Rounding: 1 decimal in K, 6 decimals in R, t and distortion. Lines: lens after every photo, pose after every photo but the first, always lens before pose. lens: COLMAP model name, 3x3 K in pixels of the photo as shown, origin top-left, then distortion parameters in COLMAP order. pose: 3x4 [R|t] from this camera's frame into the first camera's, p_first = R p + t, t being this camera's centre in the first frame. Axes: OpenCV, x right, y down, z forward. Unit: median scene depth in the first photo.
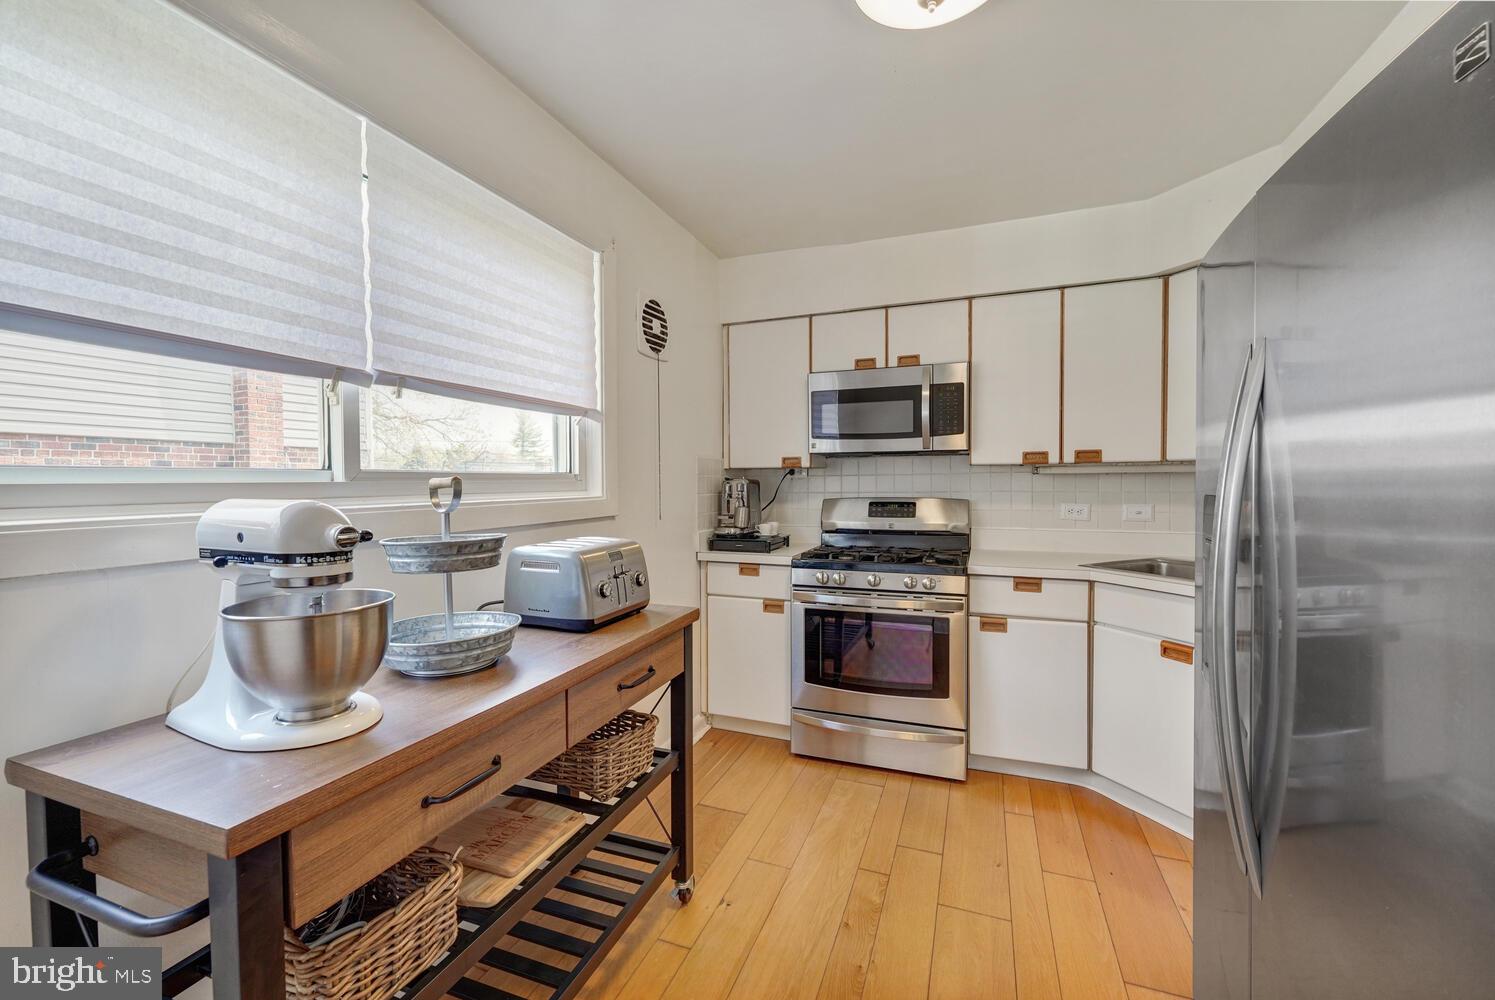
lens RADIAL K [[618.4, 0, 753.1], [0, 618.4, 487.4], [0, 0, 1]] dist [-0.002512, -0.000198]
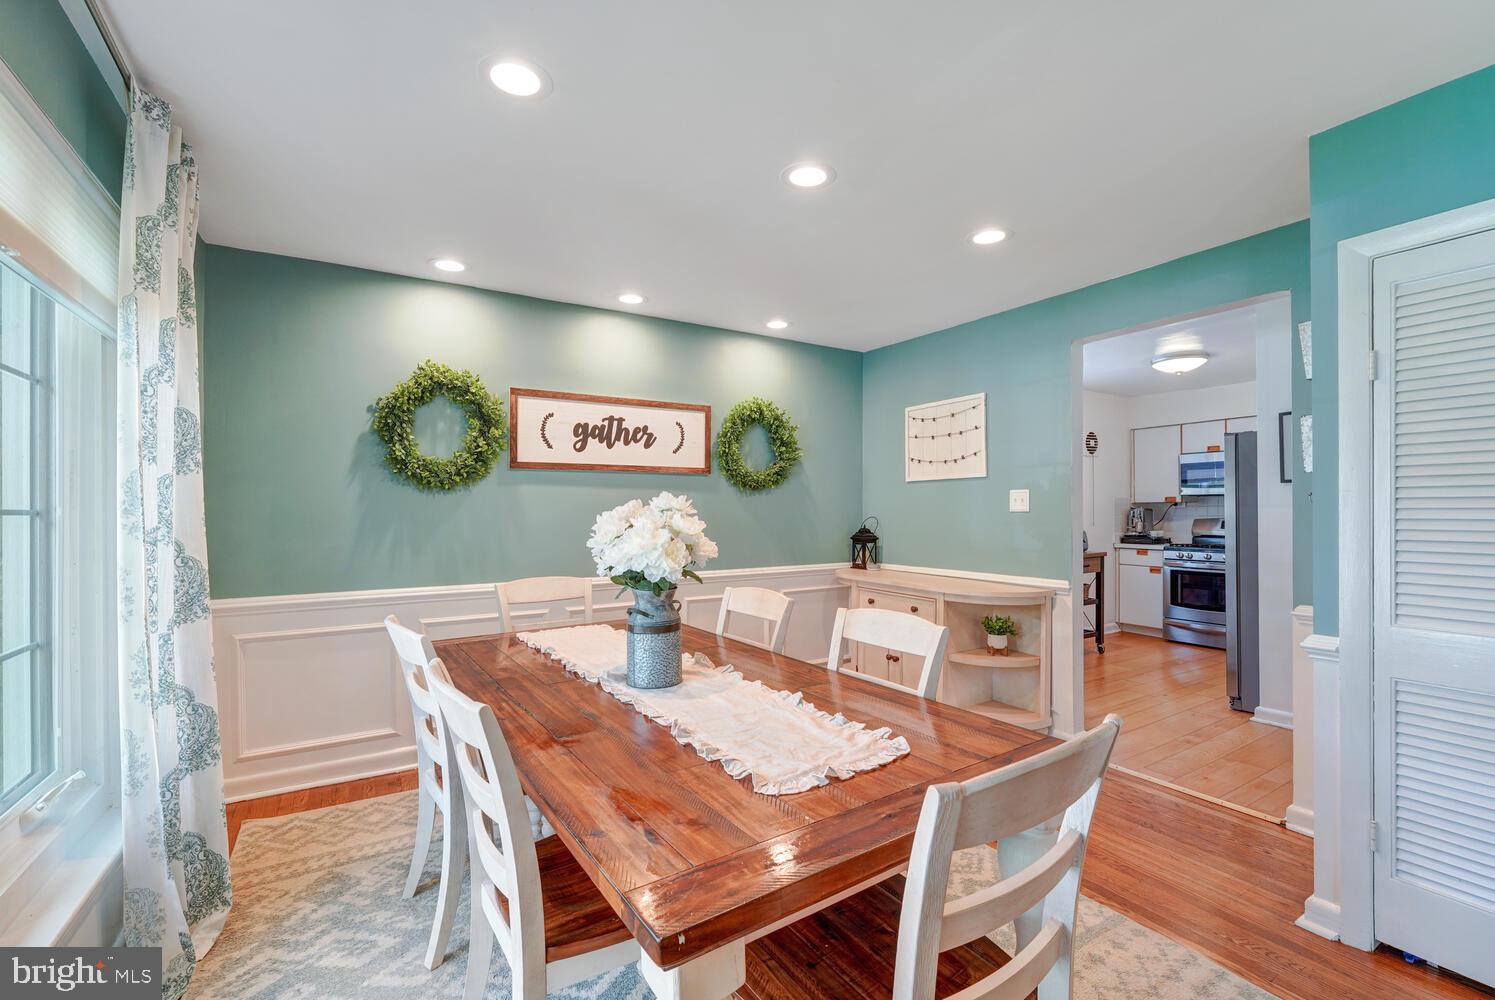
lens RADIAL K [[643.1, 0, 743.4], [0, 643.1, 510.3], [0, 0, 1]] dist [-0.000598, -0.000112]
pose [[0.790370, 0.006030, -0.612601, 0.248109], [-0.011505, 0.999921, -0.005001, 0.019466], [0.612522, 0.011001, 0.790377, -1.470180]]
